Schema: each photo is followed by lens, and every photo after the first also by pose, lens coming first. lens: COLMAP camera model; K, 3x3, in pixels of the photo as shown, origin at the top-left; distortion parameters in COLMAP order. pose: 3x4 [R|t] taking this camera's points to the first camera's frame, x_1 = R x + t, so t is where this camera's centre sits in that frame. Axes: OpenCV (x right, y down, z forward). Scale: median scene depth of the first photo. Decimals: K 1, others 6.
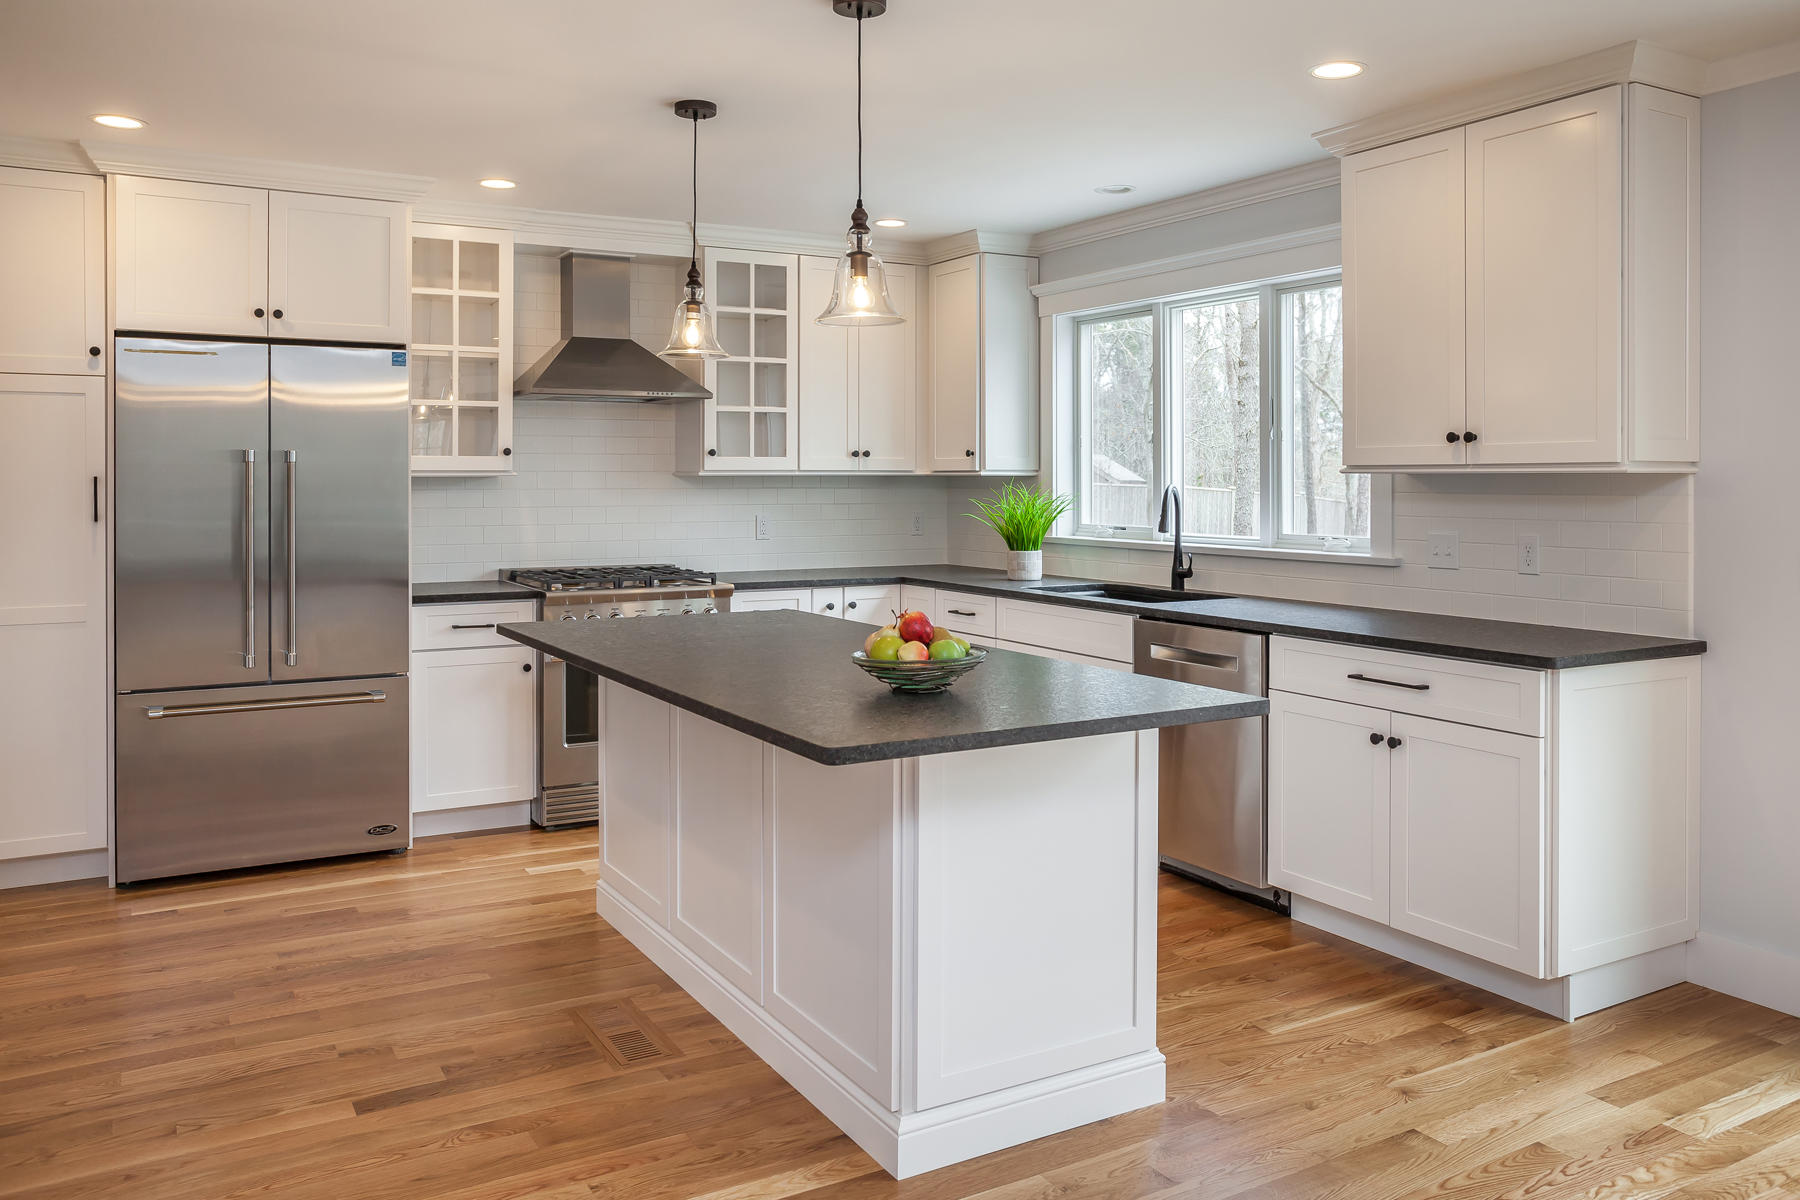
lens RADIAL K [[1377.3, 0, 883.3], [0, 1377.3, 479.8], [0, 0, 1]] dist [0.008303, 0.011541]
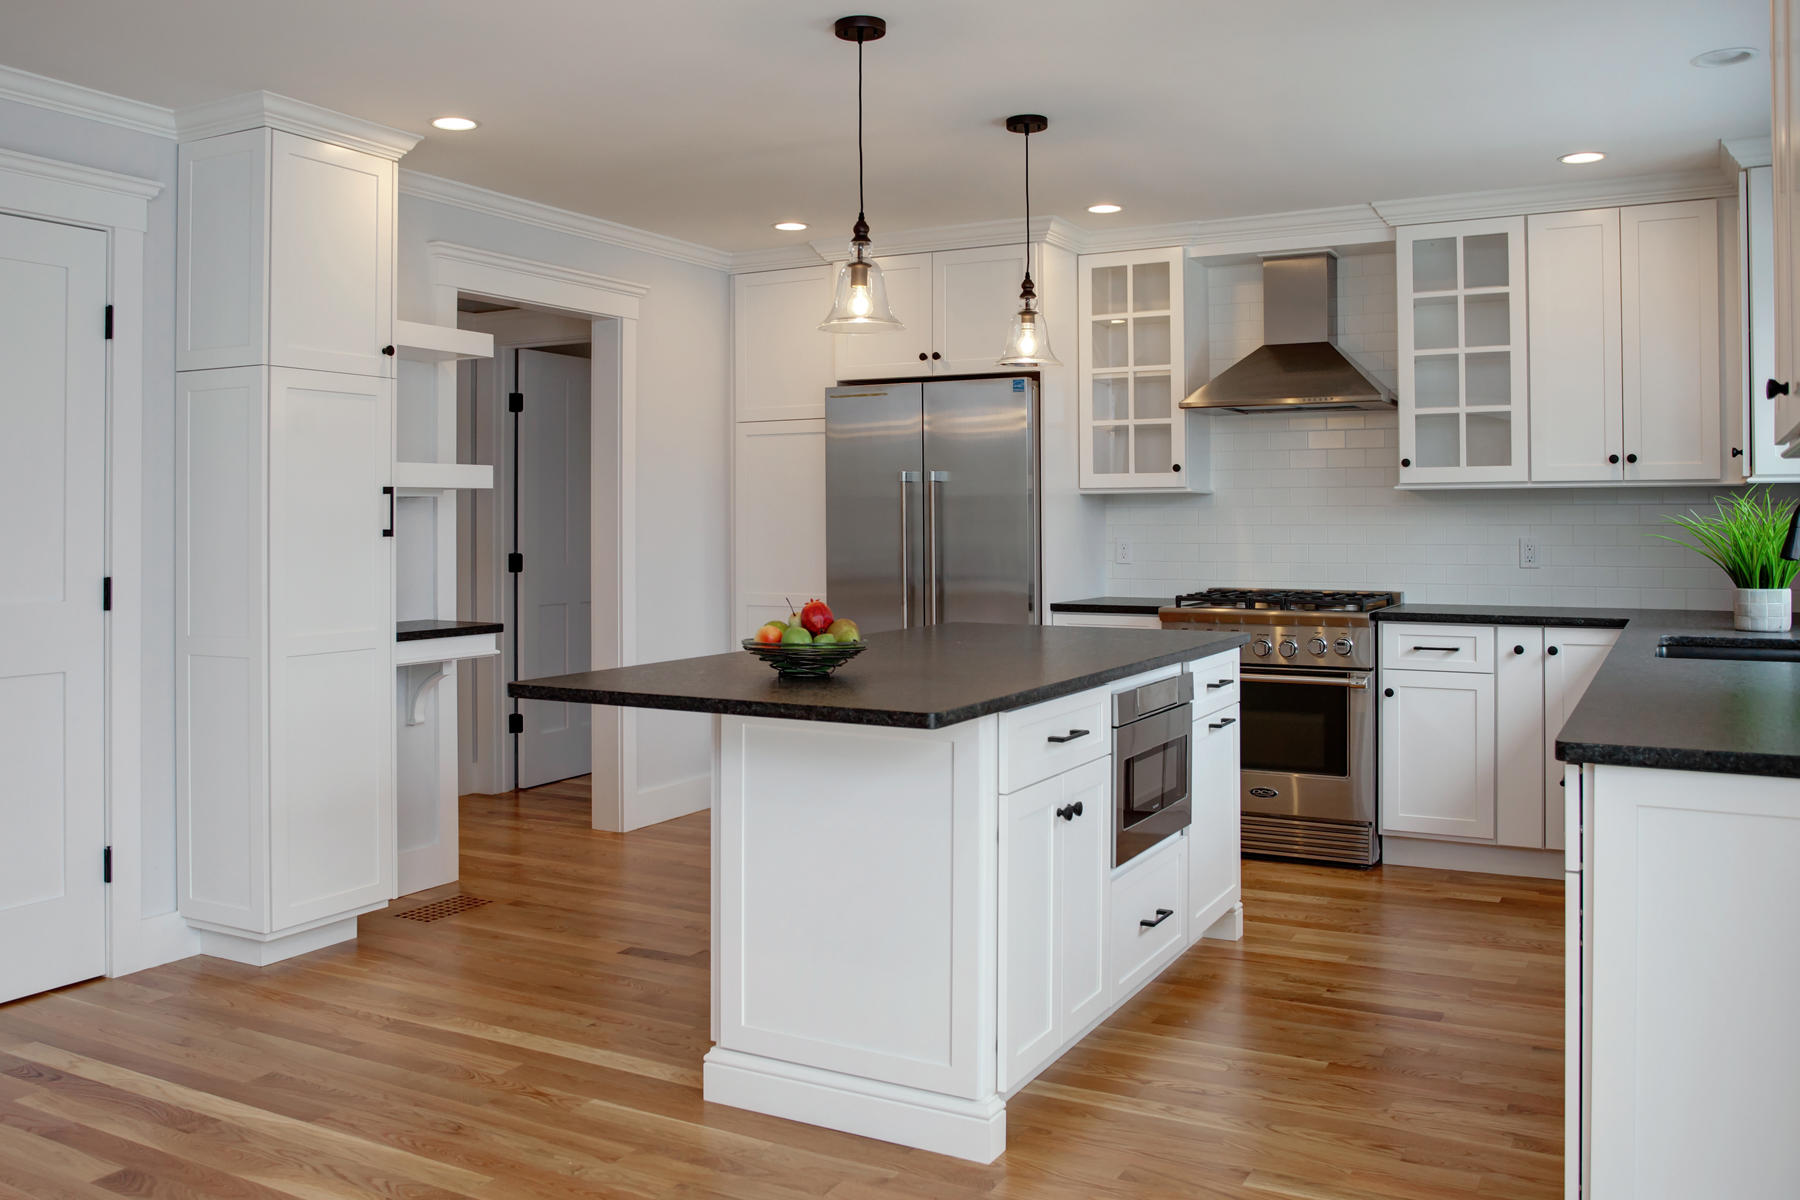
lens RADIAL K [[1535.7, 0, 877.4], [0, 1535.7, 494.8], [0, 0, 1]] dist [-0.016931, 0.000892]
pose [[0.537943, -0.014270, -0.842860, 0.547775], [0.001410, 0.999871, -0.016029, 0.016502], [0.842980, 0.007434, 0.537894, 0.220226]]
